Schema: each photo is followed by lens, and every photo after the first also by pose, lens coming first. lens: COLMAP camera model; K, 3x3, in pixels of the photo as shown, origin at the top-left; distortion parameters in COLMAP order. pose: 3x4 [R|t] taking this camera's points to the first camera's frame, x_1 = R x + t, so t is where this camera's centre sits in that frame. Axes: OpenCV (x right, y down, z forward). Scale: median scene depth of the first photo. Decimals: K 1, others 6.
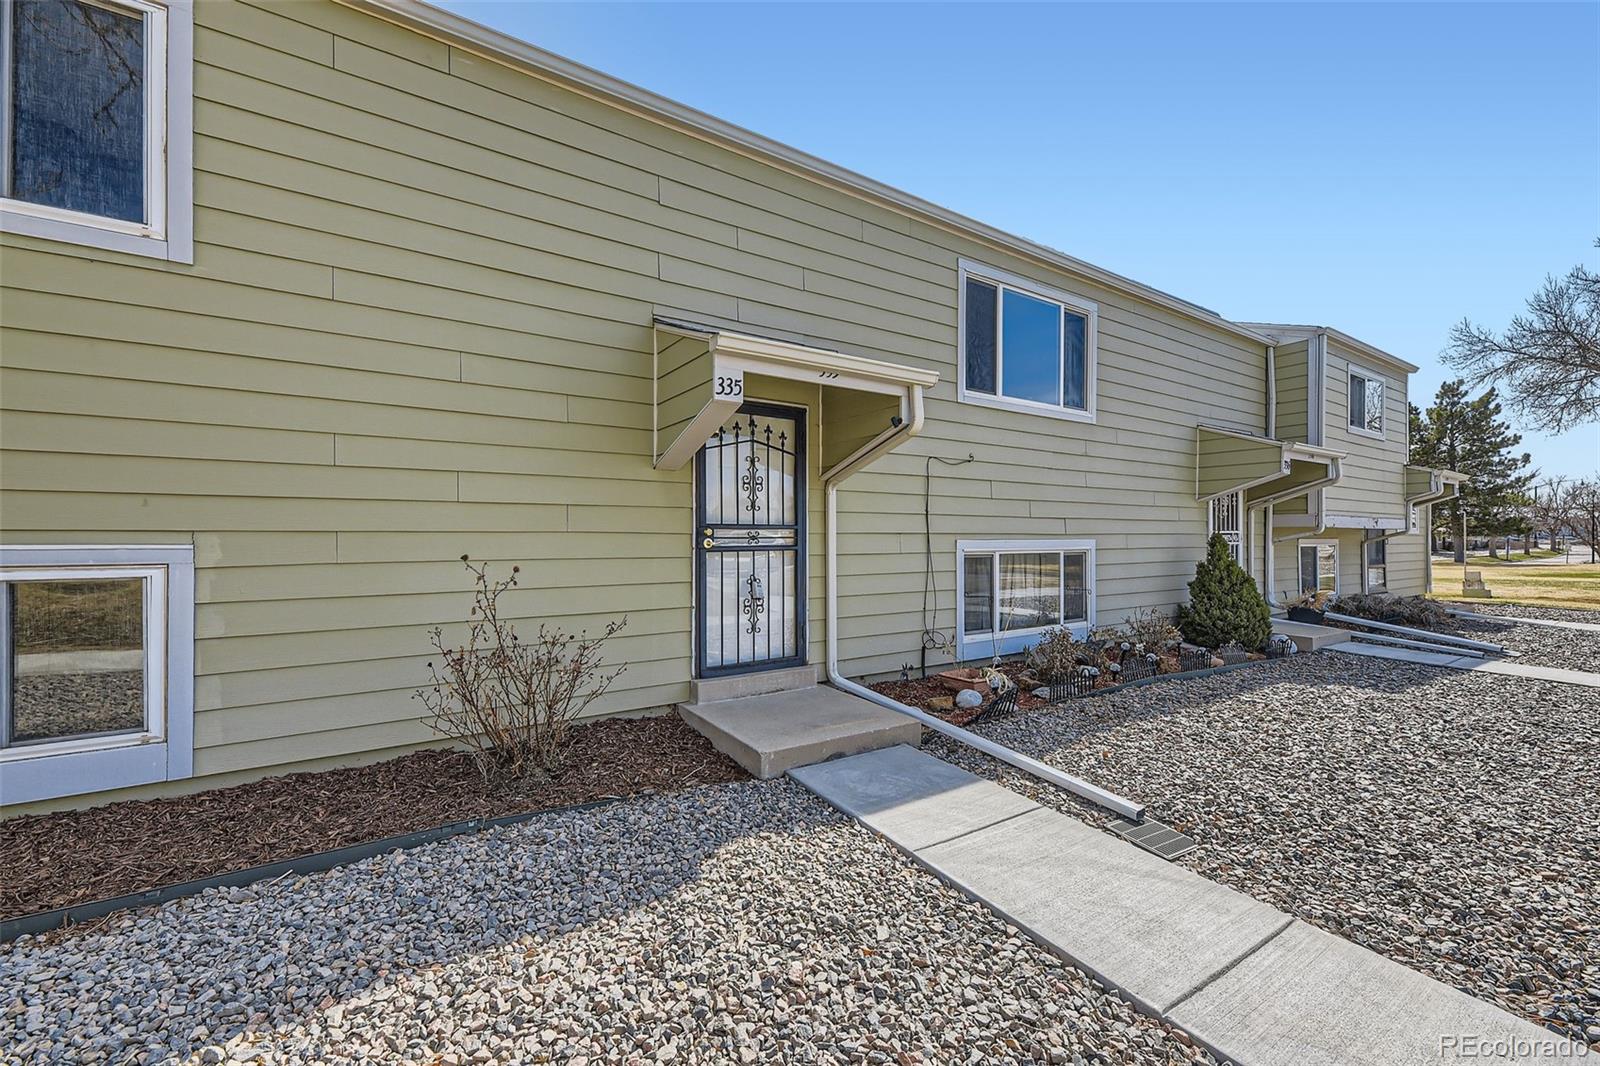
lens RADIAL K [[645.4, 0, 803.6], [0, 645.4, 537.3], [0, 0, 1]] dist [0.018038, -0.006016]
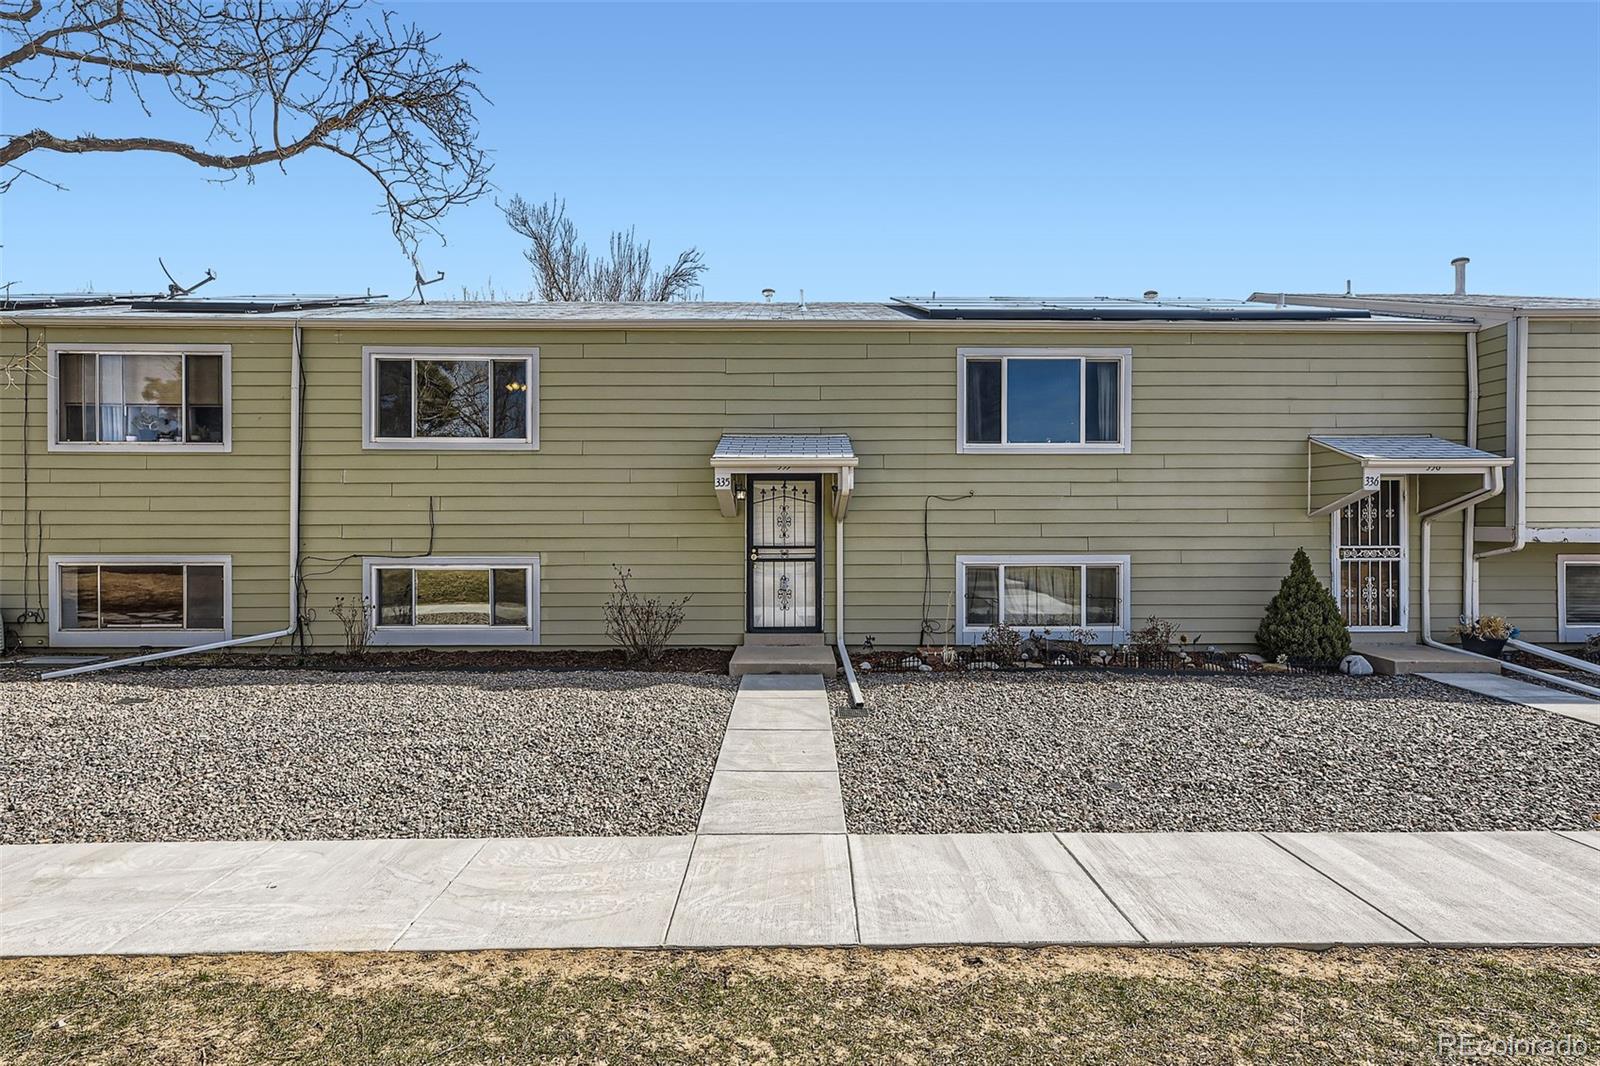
lens RADIAL K [[781.1, 0, 799.5], [0, 781.1, 530.4], [0, 0, 1]] dist [-0.001682, -0.000076]
pose [[0.842628, -0.000271, -0.538496, 0.997329], [0.000246, 1.000000, -0.000118, -0.057112], [0.538496, -0.000033, 0.842628, -0.660626]]
